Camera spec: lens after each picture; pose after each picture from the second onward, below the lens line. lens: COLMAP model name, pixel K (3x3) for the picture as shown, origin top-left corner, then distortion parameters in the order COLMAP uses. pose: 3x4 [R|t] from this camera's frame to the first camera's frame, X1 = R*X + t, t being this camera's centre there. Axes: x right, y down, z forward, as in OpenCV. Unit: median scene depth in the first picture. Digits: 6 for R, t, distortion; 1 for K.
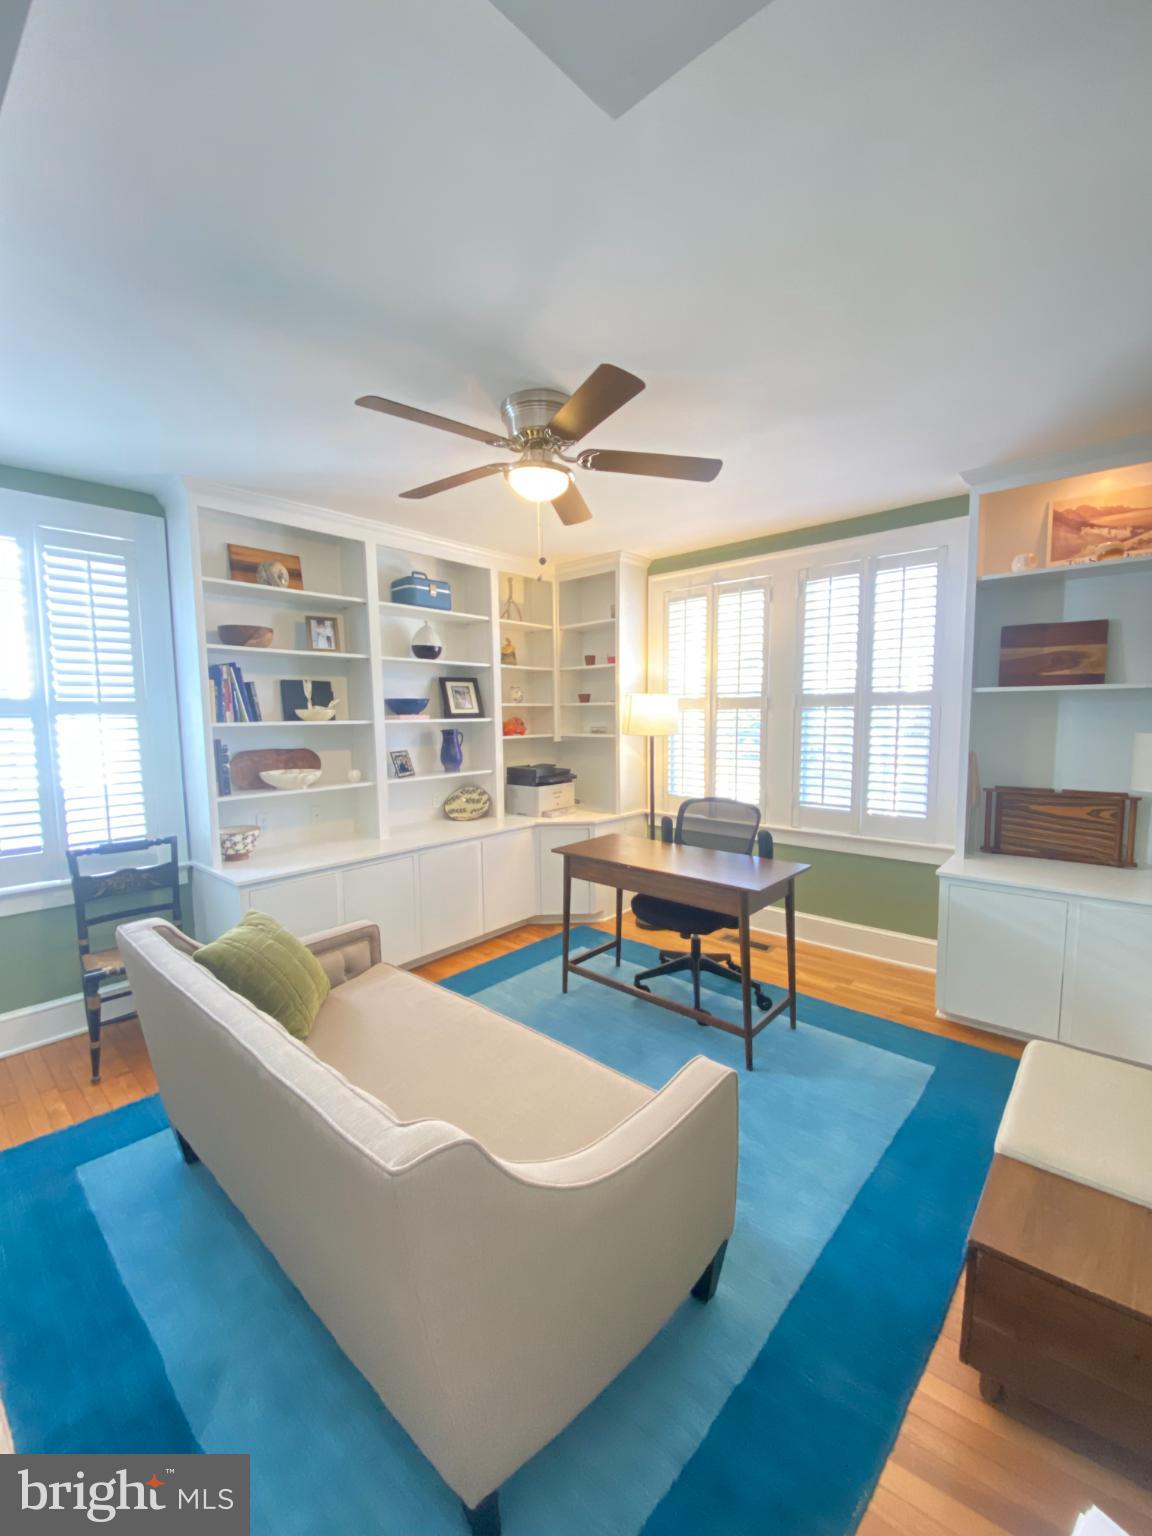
lens RADIAL K [[623.2, 0, 576.0], [0, 623.2, 768.0], [0, 0, 1]] dist [0.001039, 0.000001]
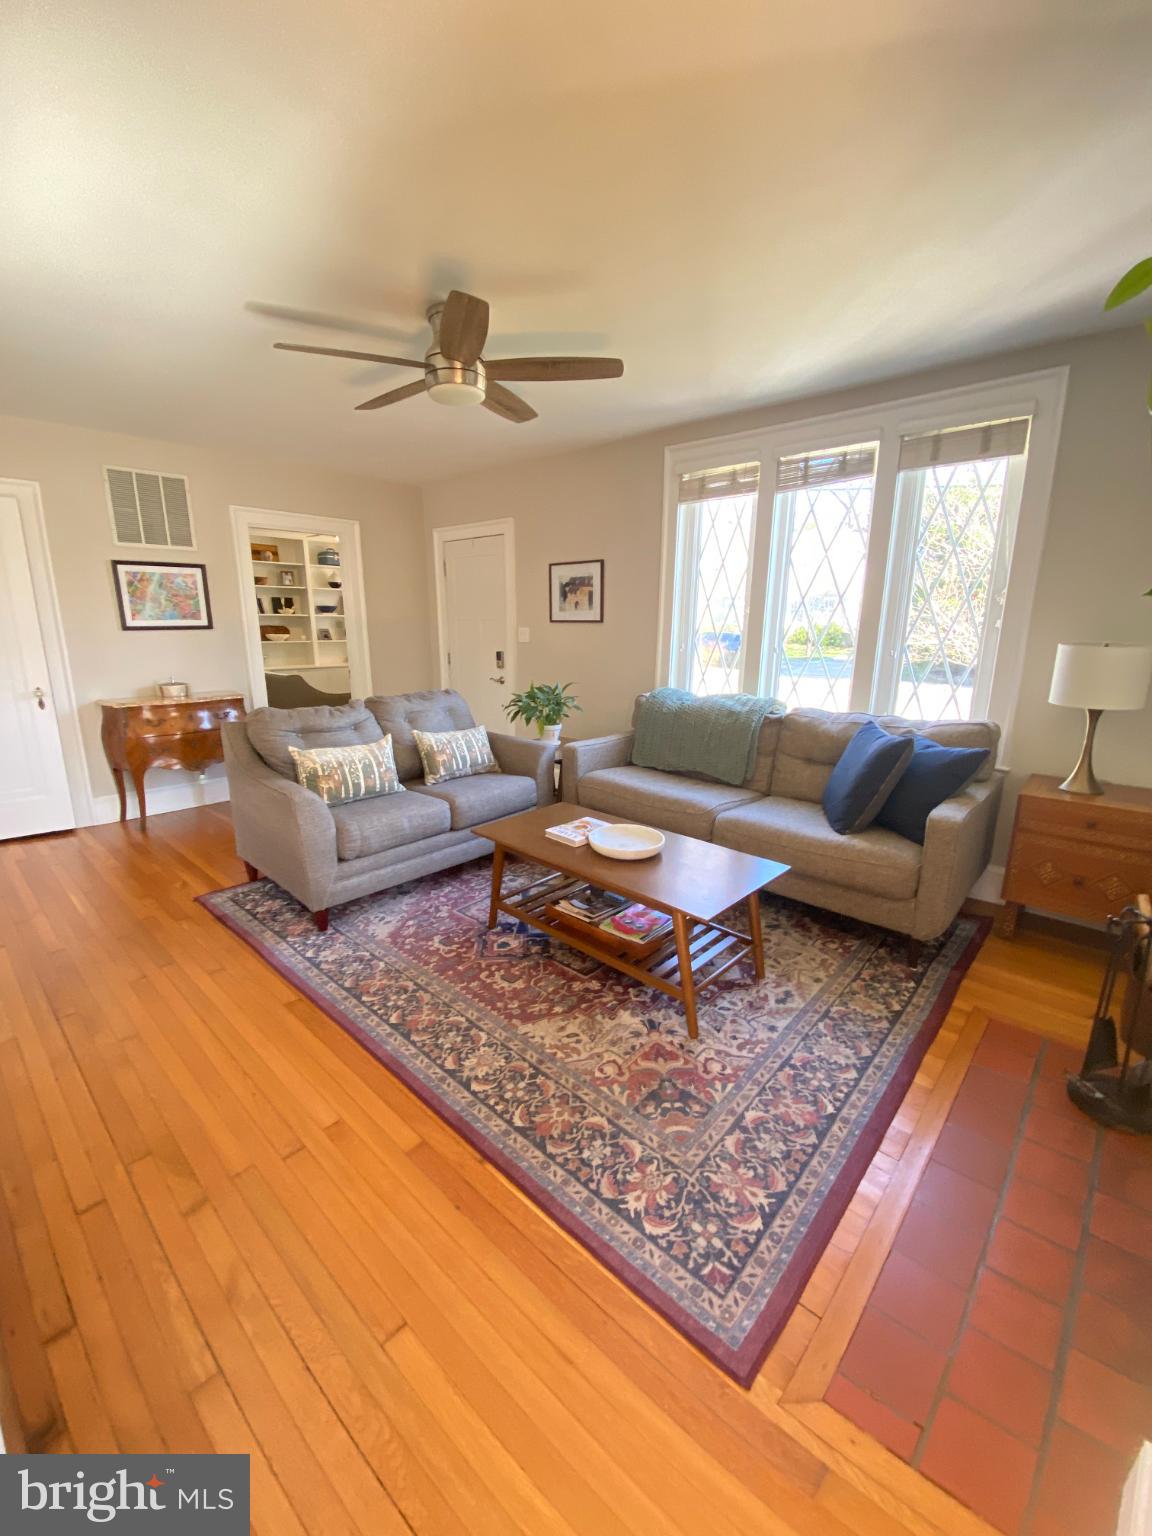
lens RADIAL K [[623.2, 0, 576.0], [0, 623.2, 768.0], [0, 0, 1]] dist [0.001039, 0.000001]
pose [[0.999723, 0.023390, -0.002776, 0.742296], [-0.022734, 0.989006, 0.146116, 0.138198], [0.006163, -0.146012, 0.989264, -1.510674]]
